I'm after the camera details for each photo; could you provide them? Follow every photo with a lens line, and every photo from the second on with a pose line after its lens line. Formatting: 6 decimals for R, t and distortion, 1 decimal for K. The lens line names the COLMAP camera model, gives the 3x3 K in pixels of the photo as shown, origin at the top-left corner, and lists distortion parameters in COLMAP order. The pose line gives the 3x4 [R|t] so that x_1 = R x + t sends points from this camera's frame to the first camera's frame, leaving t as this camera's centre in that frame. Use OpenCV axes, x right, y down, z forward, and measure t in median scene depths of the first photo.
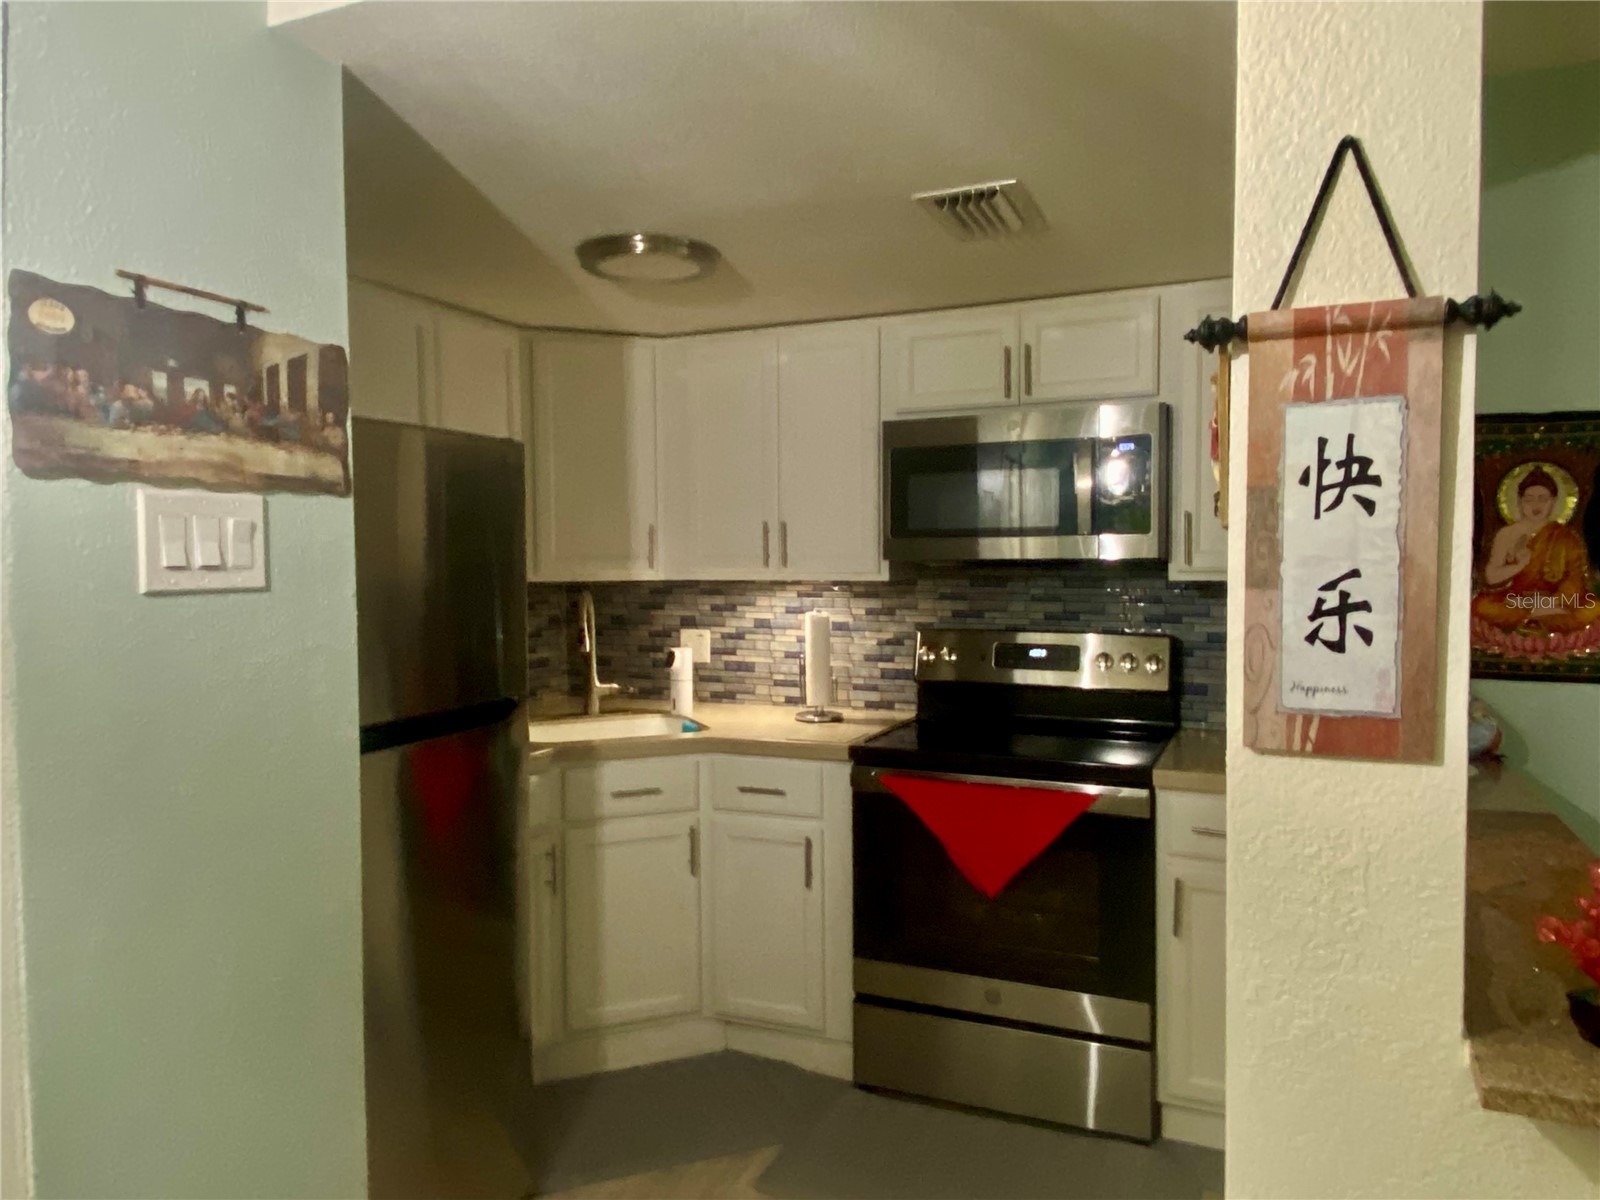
lens RADIAL K [[1116.7, 0, 777.4], [0, 1116.7, 602.5], [0, 0, 1]] dist [0.006393, -0.000244]
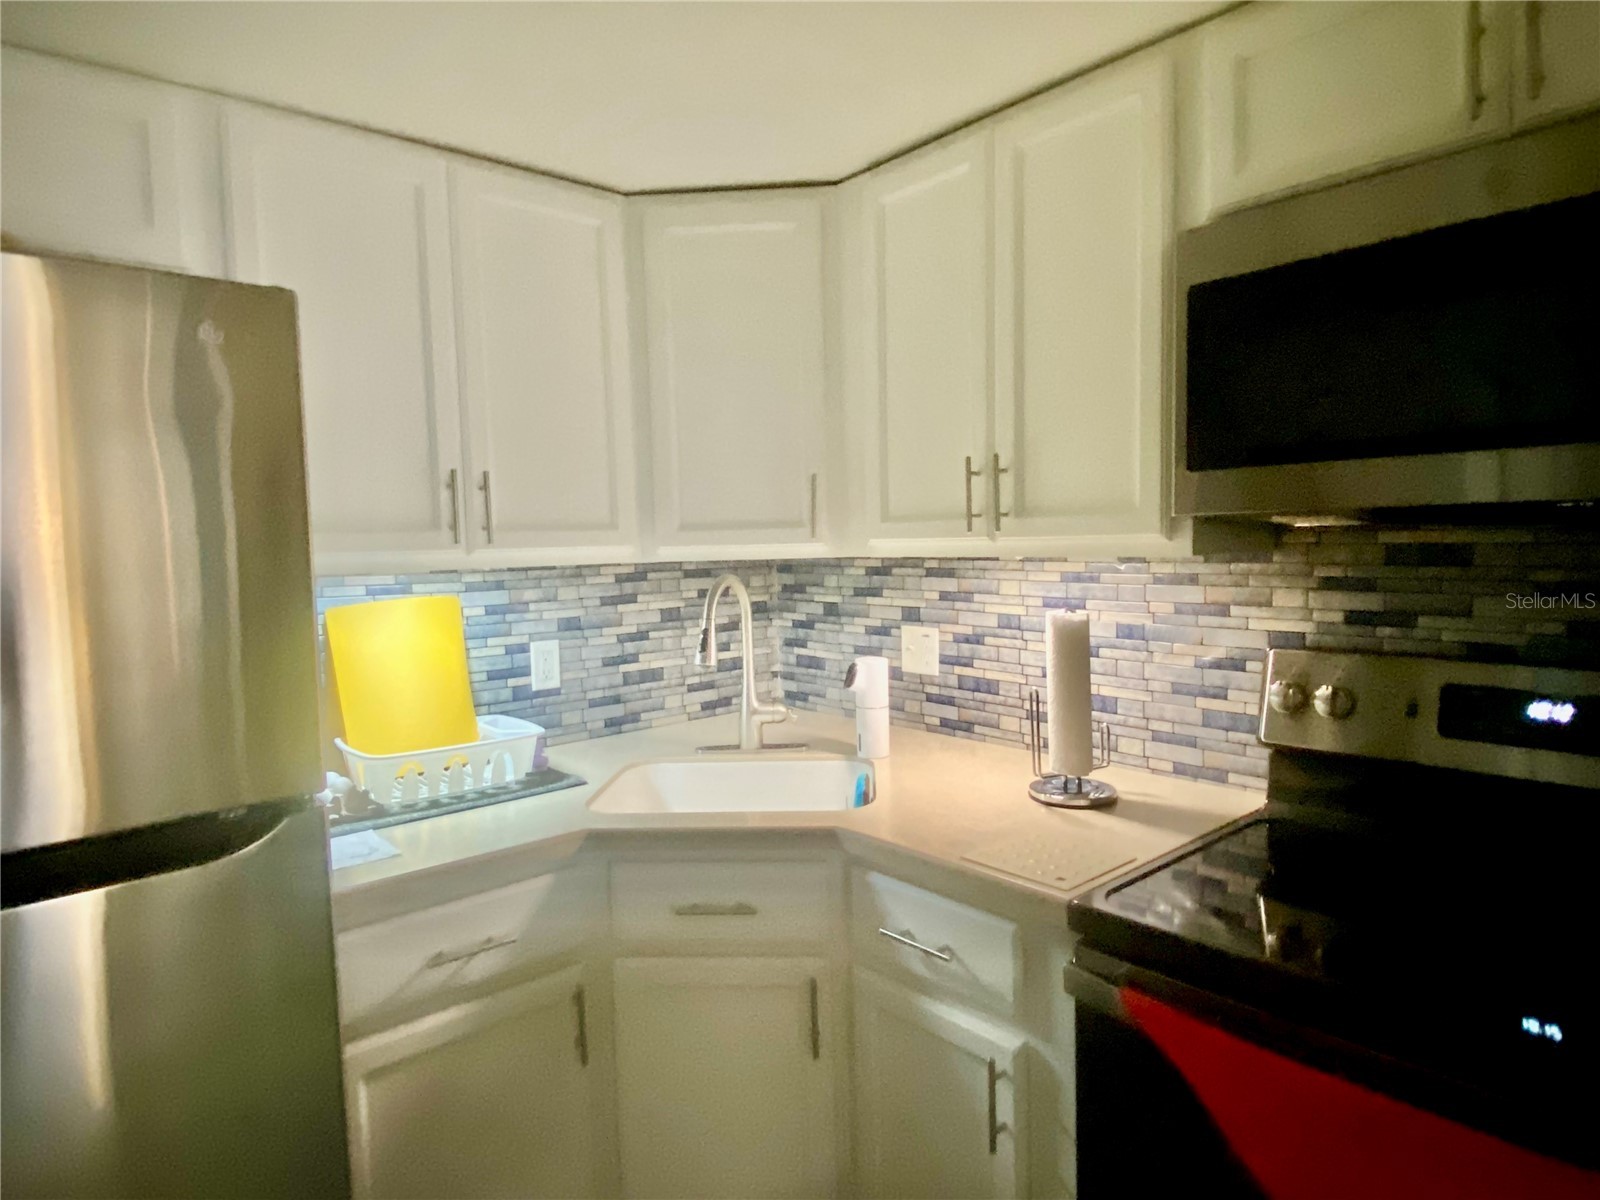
lens RADIAL K [[885.6, 0, 820.0], [0, 885.6, 589.5], [0, 0, 1]] dist [0.066592, -0.056749]
pose [[0.894001, 0.010974, -0.447931, 0.163041], [-0.000872, 0.999741, 0.022753, -0.015599], [0.448065, -0.019951, 0.893779, 0.676119]]
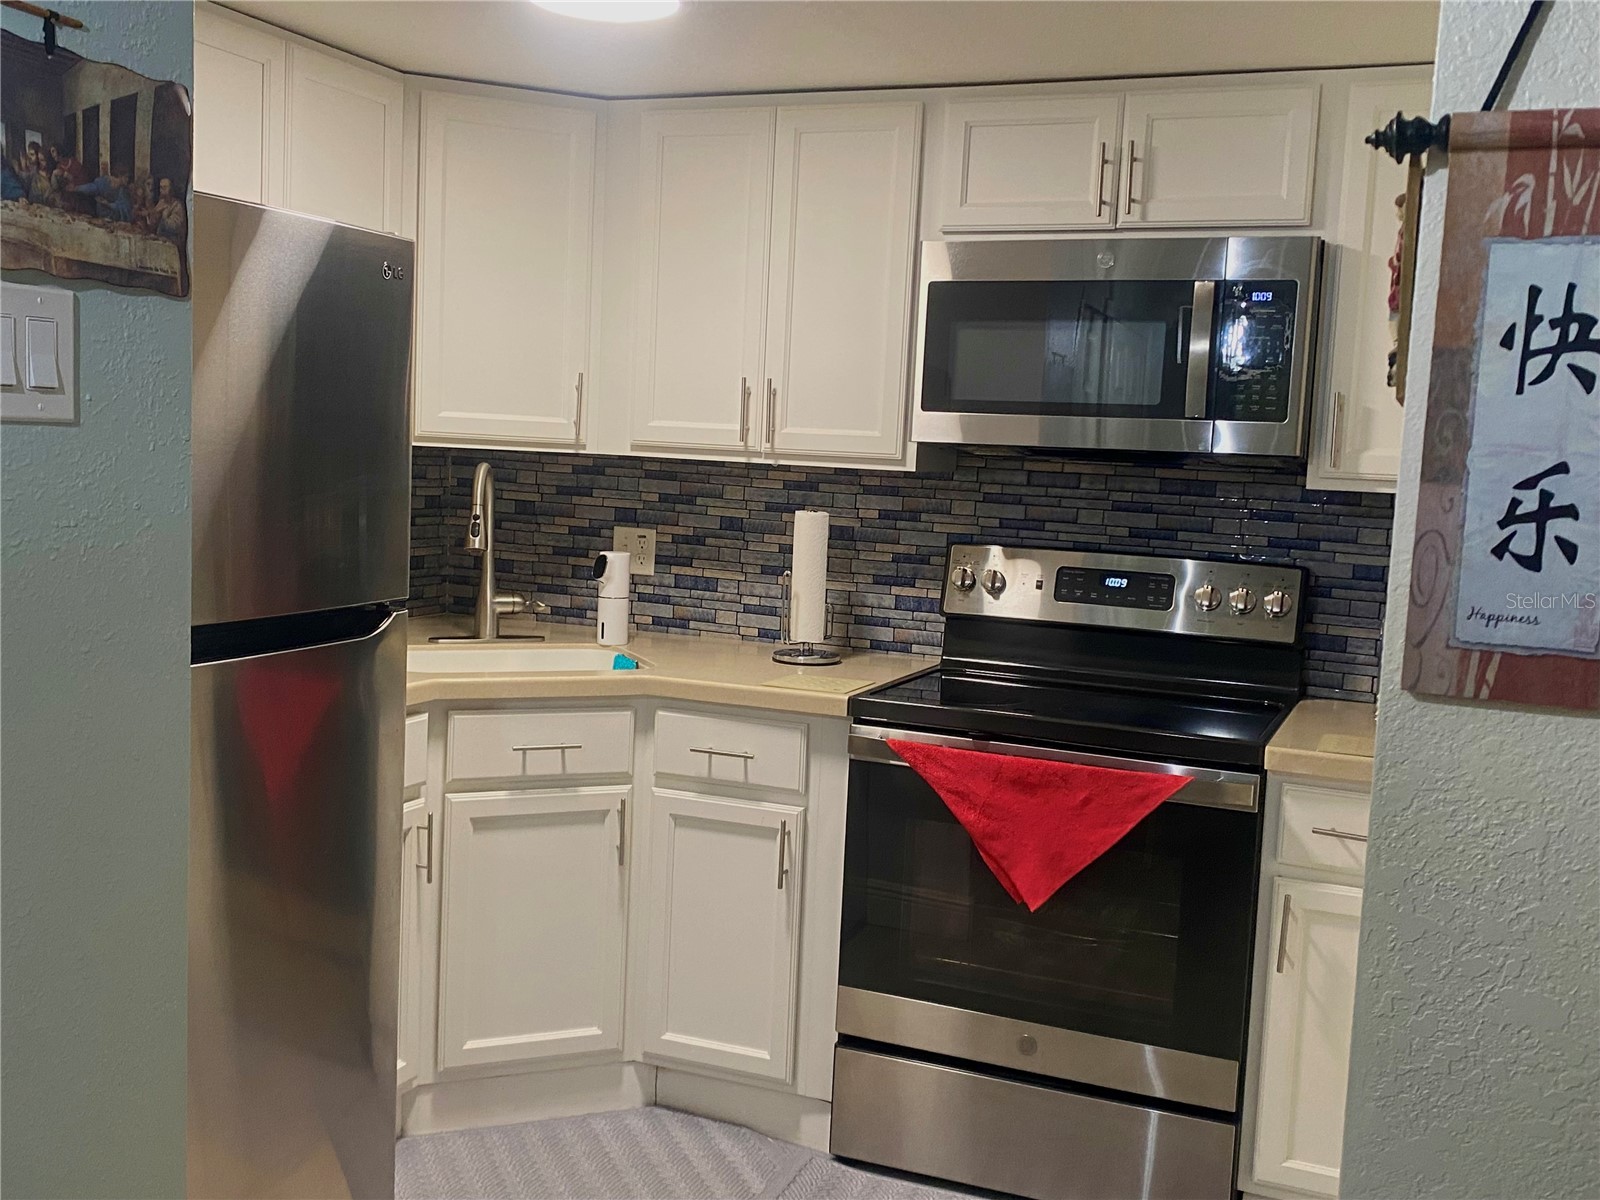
lens RADIAL K [[1614.4, 0, 800.6], [0, 1614.4, 623.4], [0, 0, 1]] dist [-0.002867, -0.009209]
pose [[0.997933, 0.047146, 0.043658, -0.015710], [-0.050188, 0.996182, 0.071432, 0.009176], [-0.040123, -0.073475, 0.996490, -0.029070]]
